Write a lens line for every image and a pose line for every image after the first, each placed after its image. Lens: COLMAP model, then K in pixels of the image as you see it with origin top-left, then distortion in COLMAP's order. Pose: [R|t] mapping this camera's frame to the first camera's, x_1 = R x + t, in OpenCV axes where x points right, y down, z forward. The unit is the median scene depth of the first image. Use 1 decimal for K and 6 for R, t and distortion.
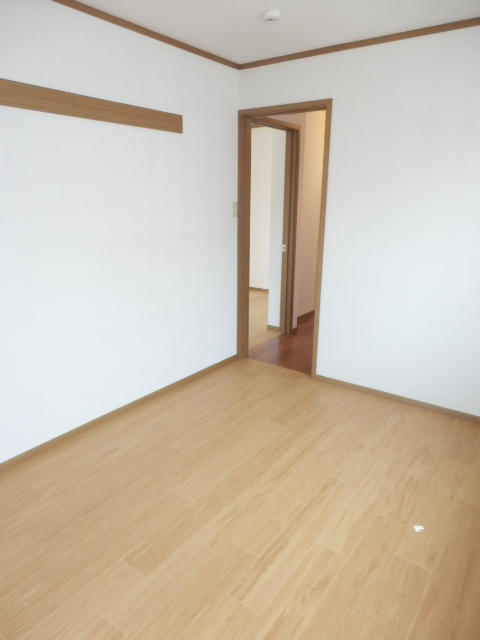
lens RADIAL K [[444.5, 0, 239.6], [0, 444.5, 325.0], [0, 0, 1]] dist [0.001335, -0.003492]
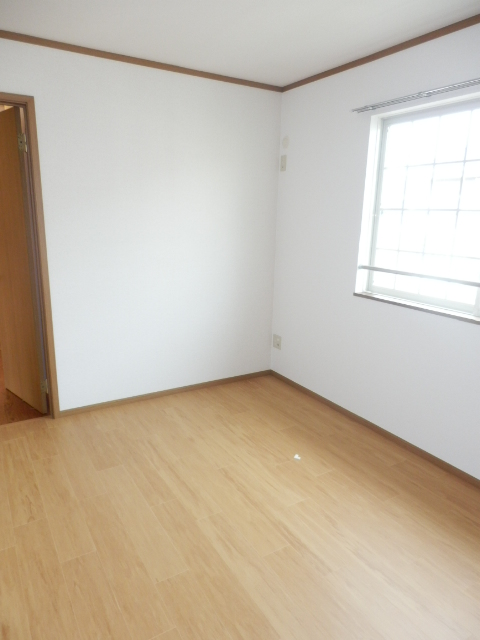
lens RADIAL K [[444.5, 0, 239.6], [0, 444.5, 325.0], [0, 0, 1]] dist [0.001335, -0.003492]
pose [[0.384781, -0.225575, 0.895019, -0.749666], [0.243454, 0.960142, 0.137324, -0.147160], [-0.890322, 0.165057, 0.424362, 0.497348]]
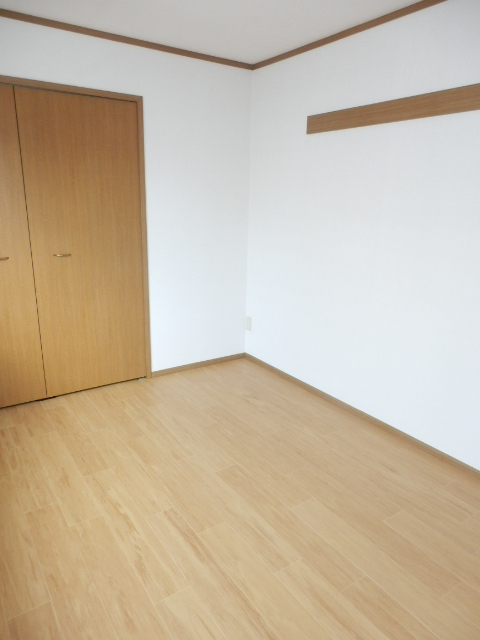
lens RADIAL K [[444.5, 0, 239.6], [0, 444.5, 325.0], [0, 0, 1]] dist [0.001335, -0.003492]
pose [[-0.334598, 0.248550, -0.908992, 0.743132], [-0.287686, 0.891601, 0.349691, -0.277732], [0.897374, 0.378511, -0.226824, 1.008547]]
